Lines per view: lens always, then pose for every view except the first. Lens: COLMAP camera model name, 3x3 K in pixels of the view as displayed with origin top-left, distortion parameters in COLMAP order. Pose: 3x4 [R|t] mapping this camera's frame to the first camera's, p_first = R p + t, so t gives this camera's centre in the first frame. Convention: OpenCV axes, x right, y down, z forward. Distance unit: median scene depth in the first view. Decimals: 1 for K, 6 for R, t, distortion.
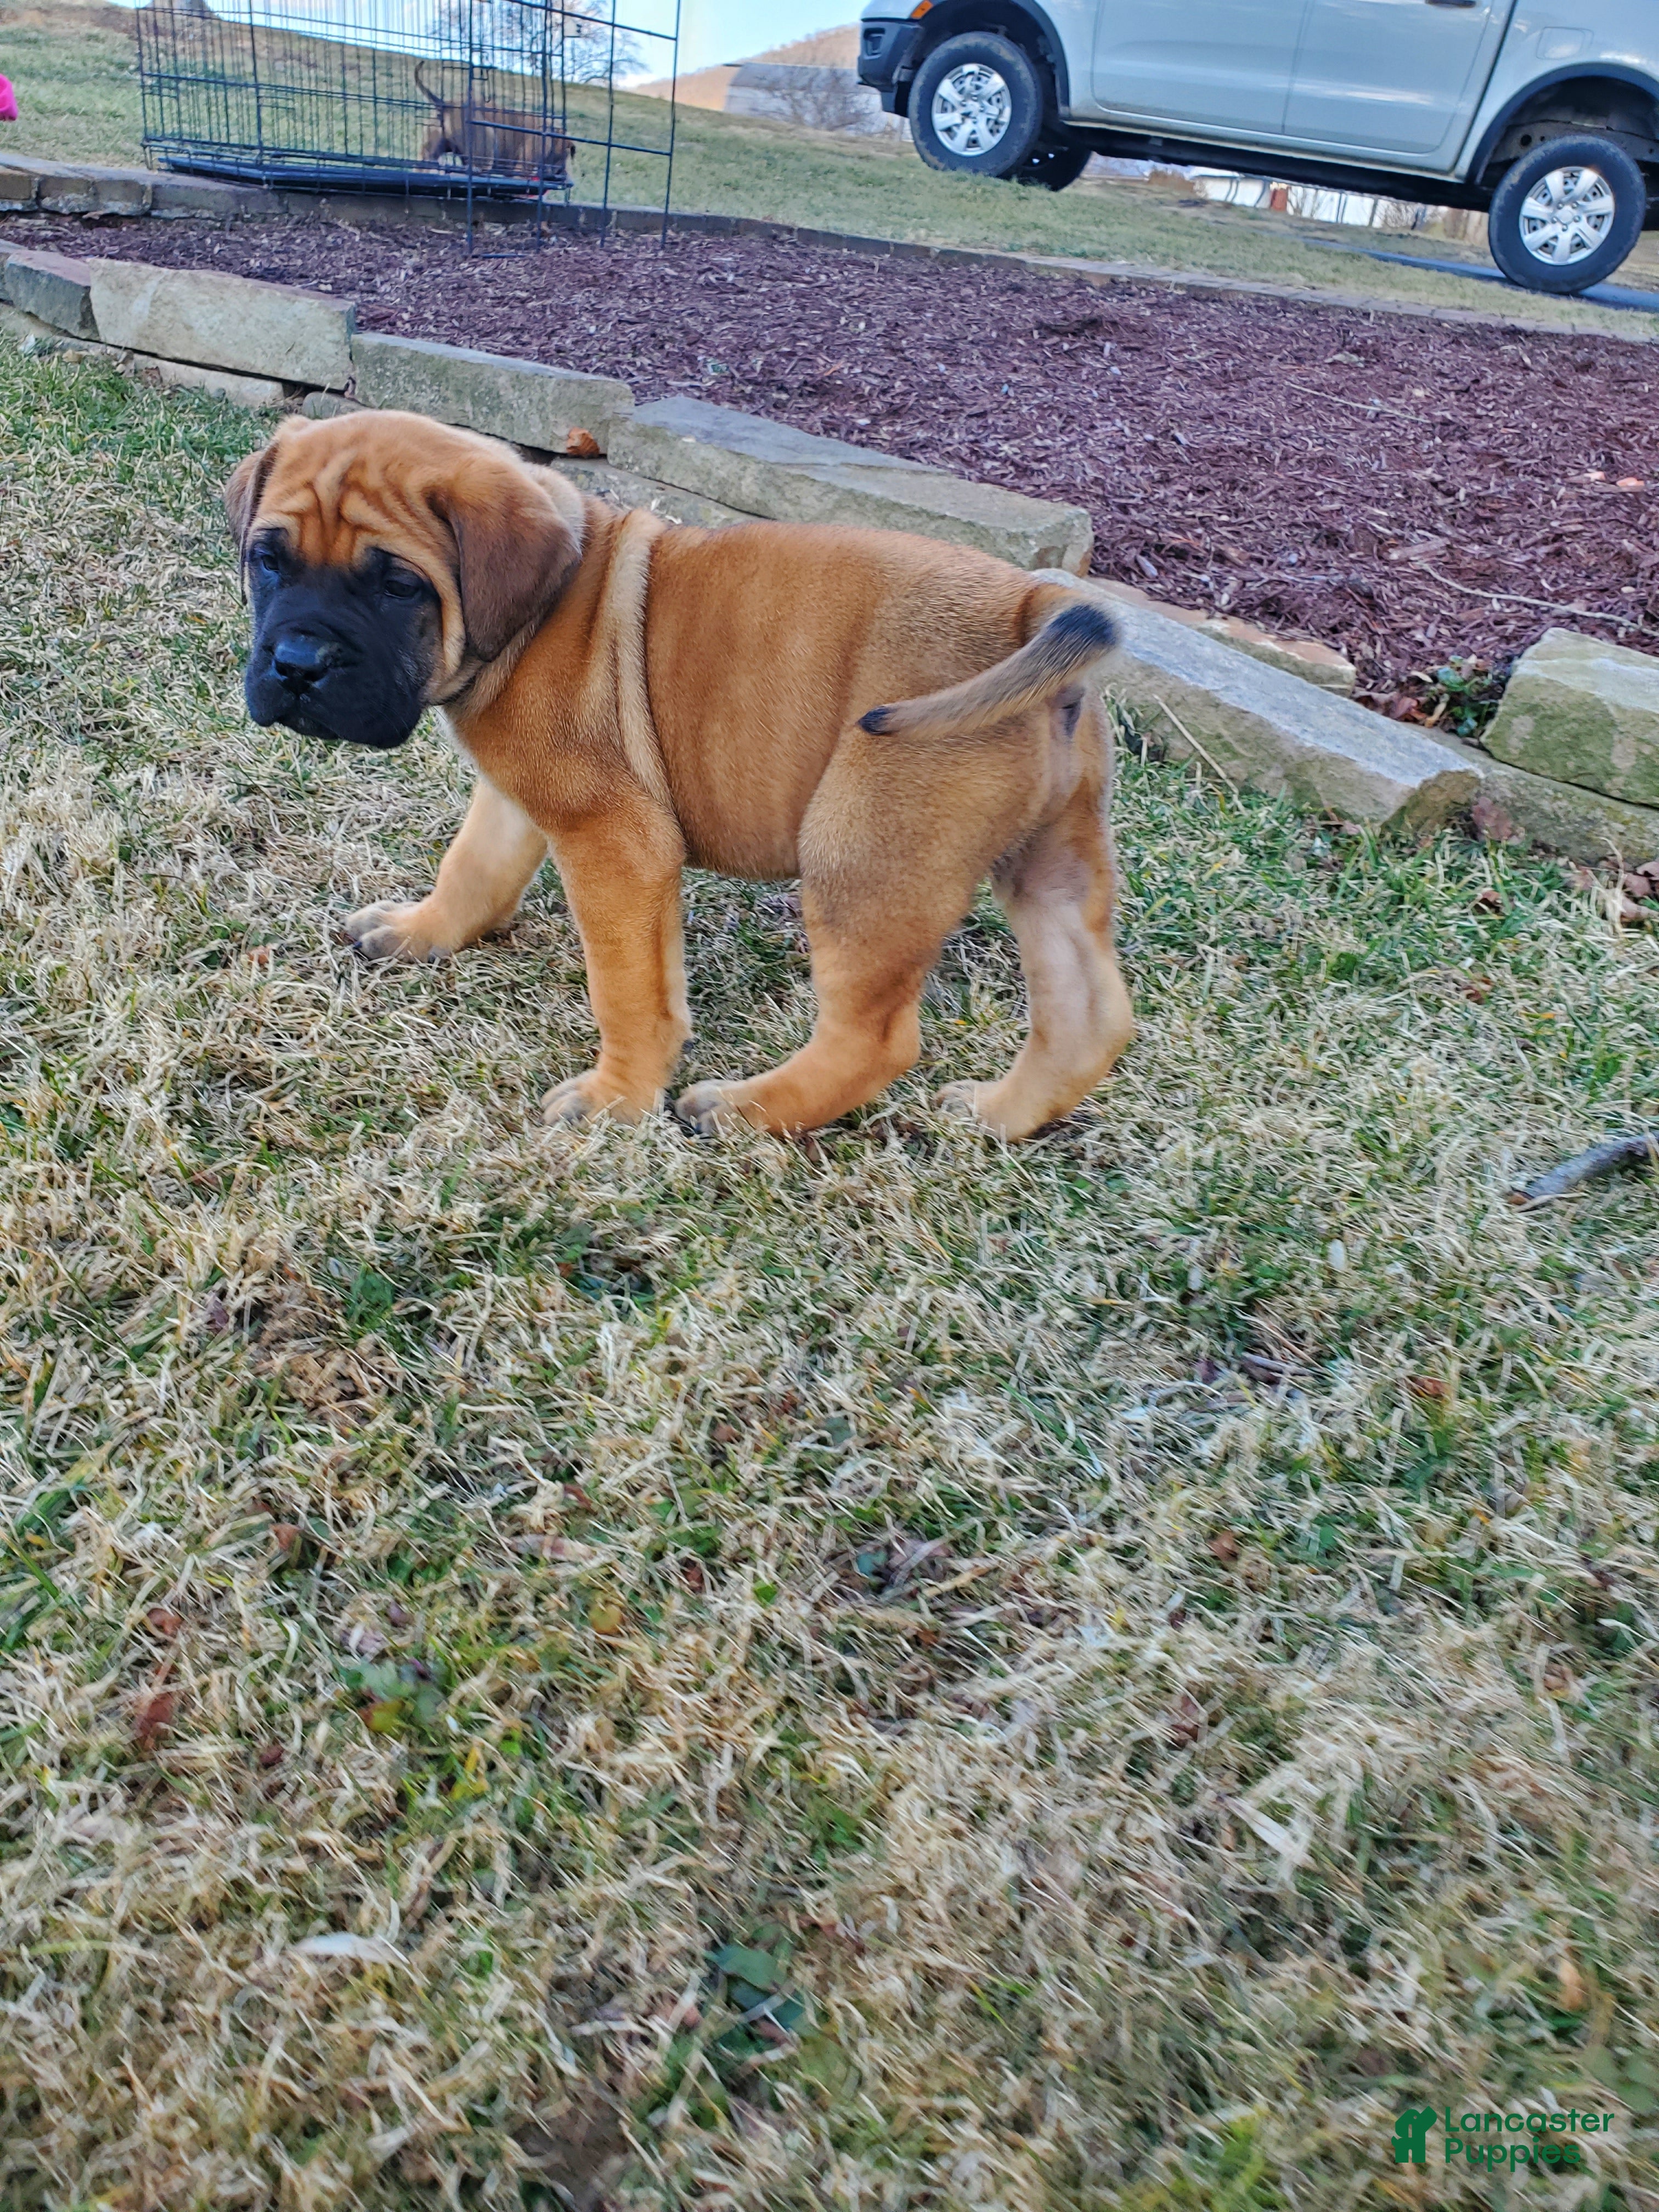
lens RADIAL K [[1831.3, 0, 829.5], [0, 1831.3, 1106.0], [0, 0, 1]] dist [-0.033498, 0.088522]
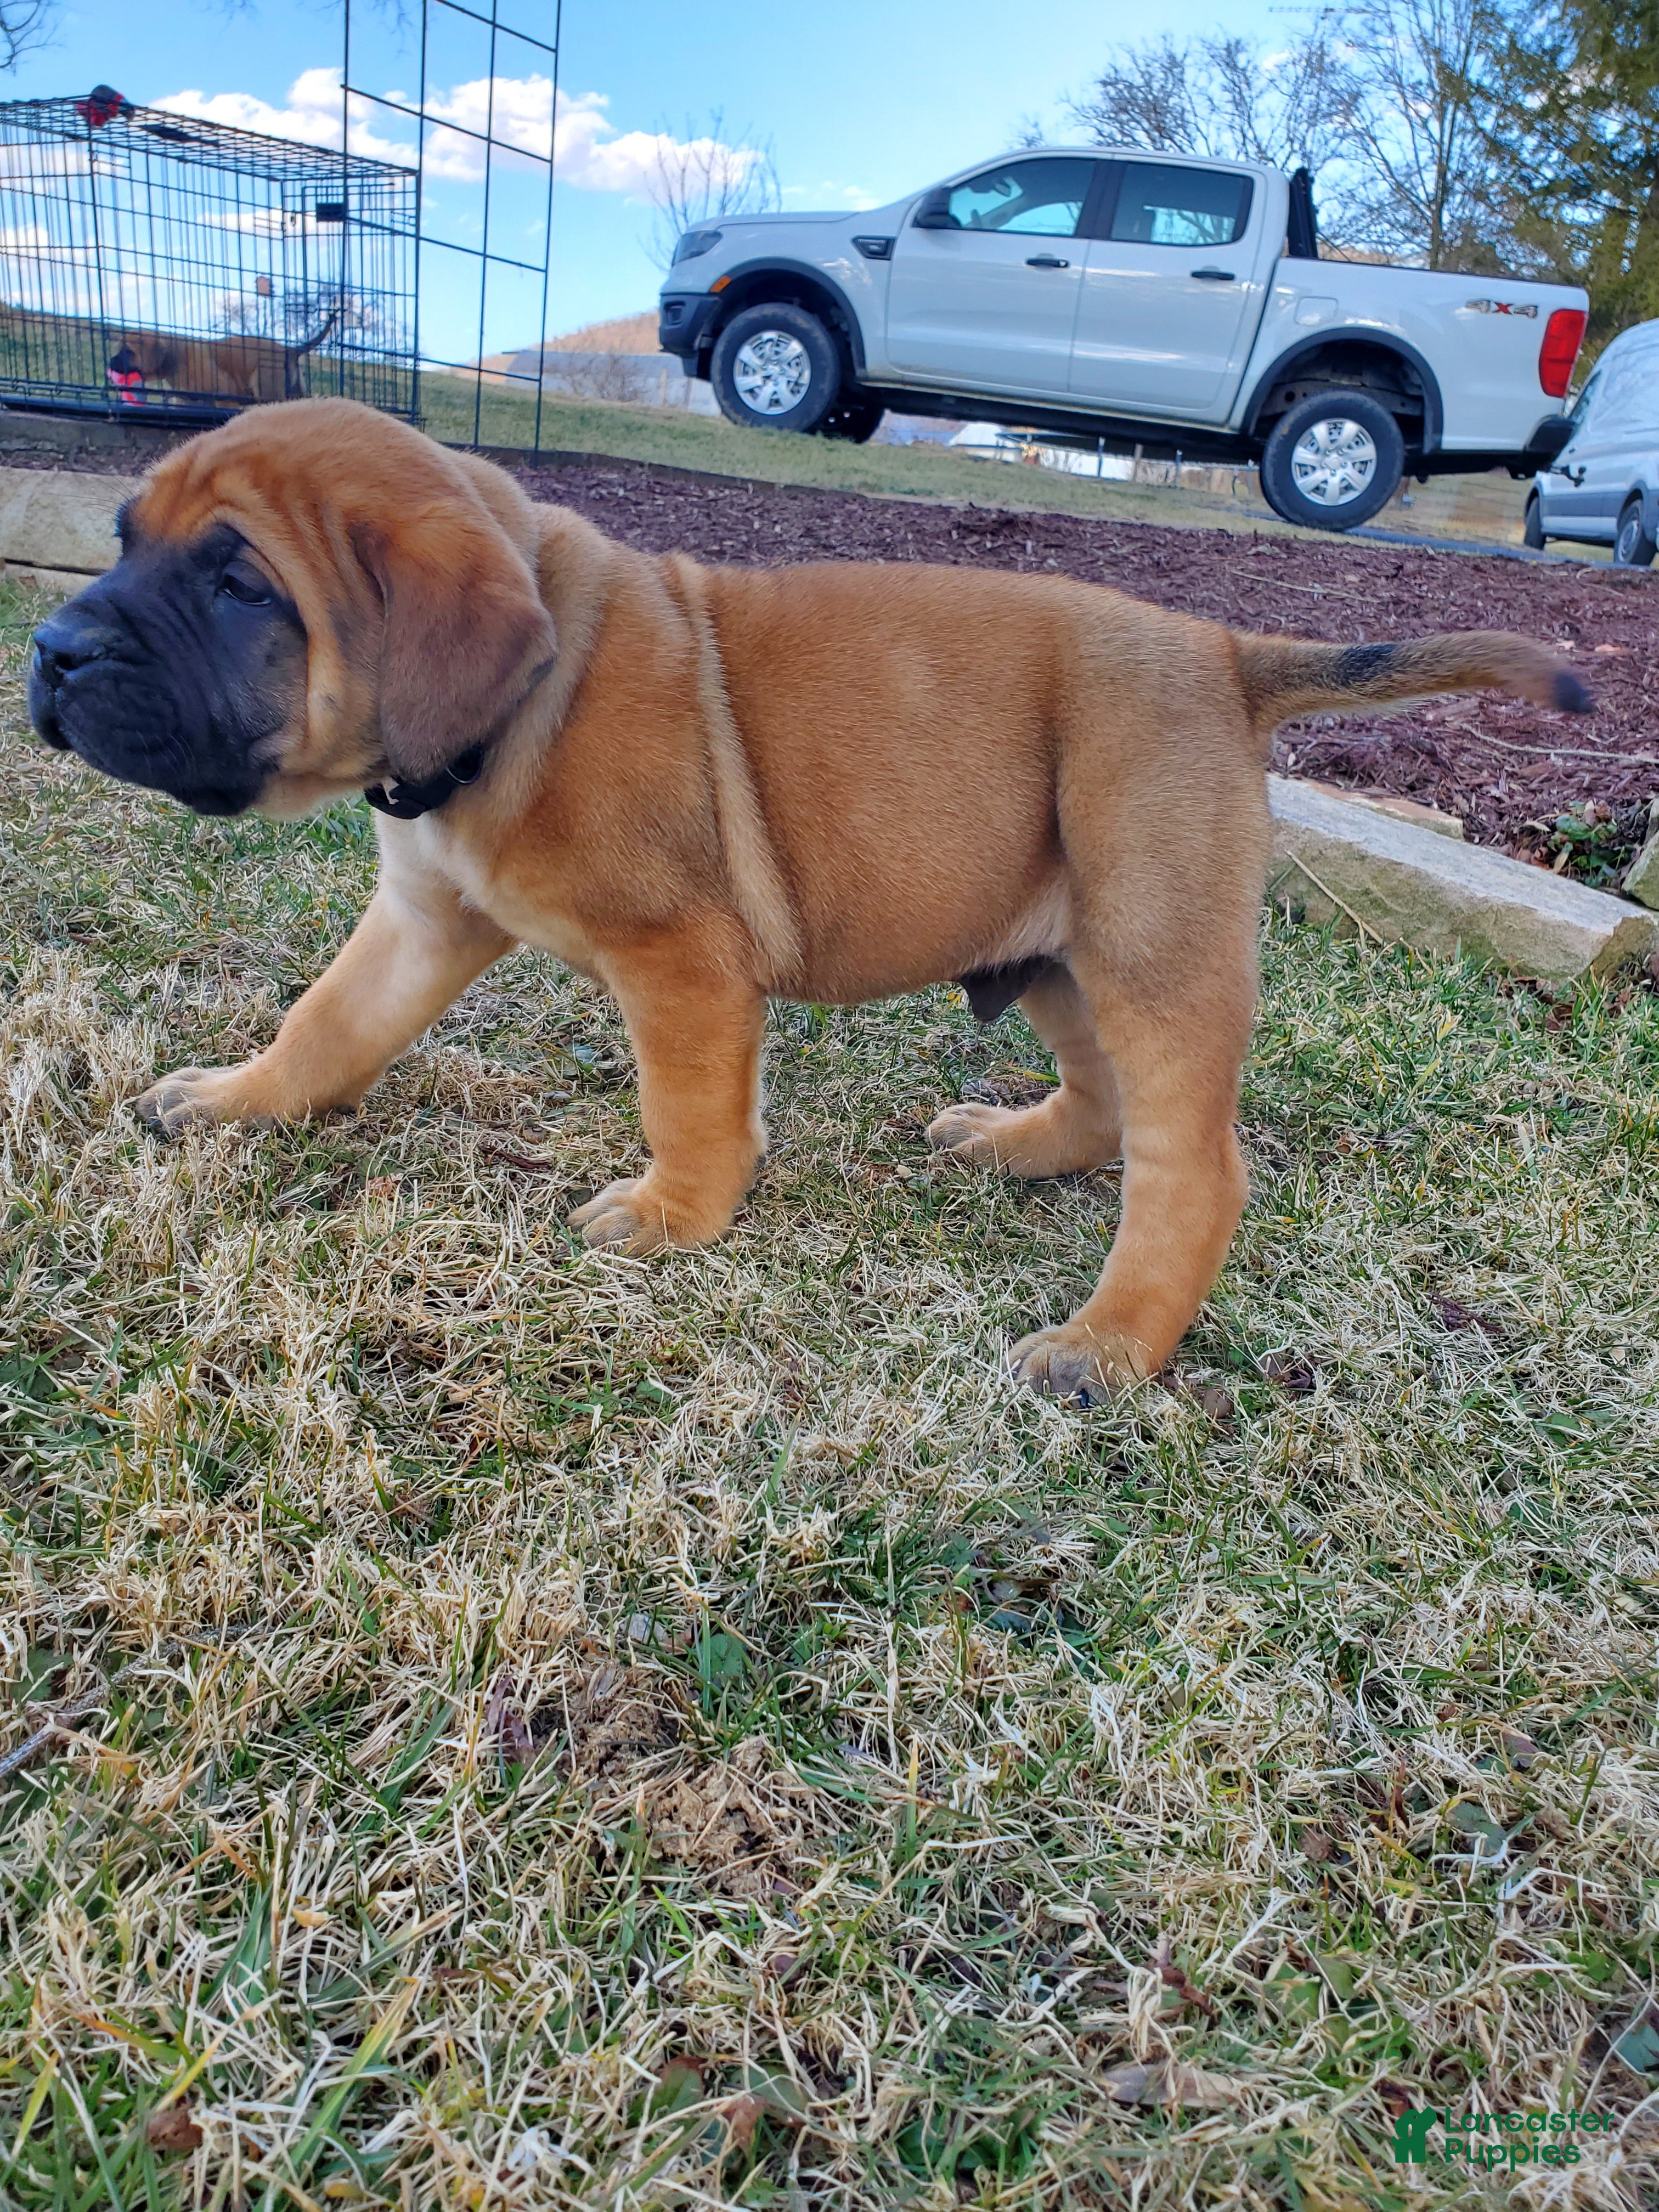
lens RADIAL K [[1831.3, 0, 829.5], [0, 1831.3, 1106.0], [0, 0, 1]] dist [-0.033498, 0.088522]
pose [[0.992511, -0.054590, 0.109280, -0.122053], [0.068213, 0.989798, -0.125085, -0.006088], [-0.101337, 0.131603, 0.986109, 0.139753]]
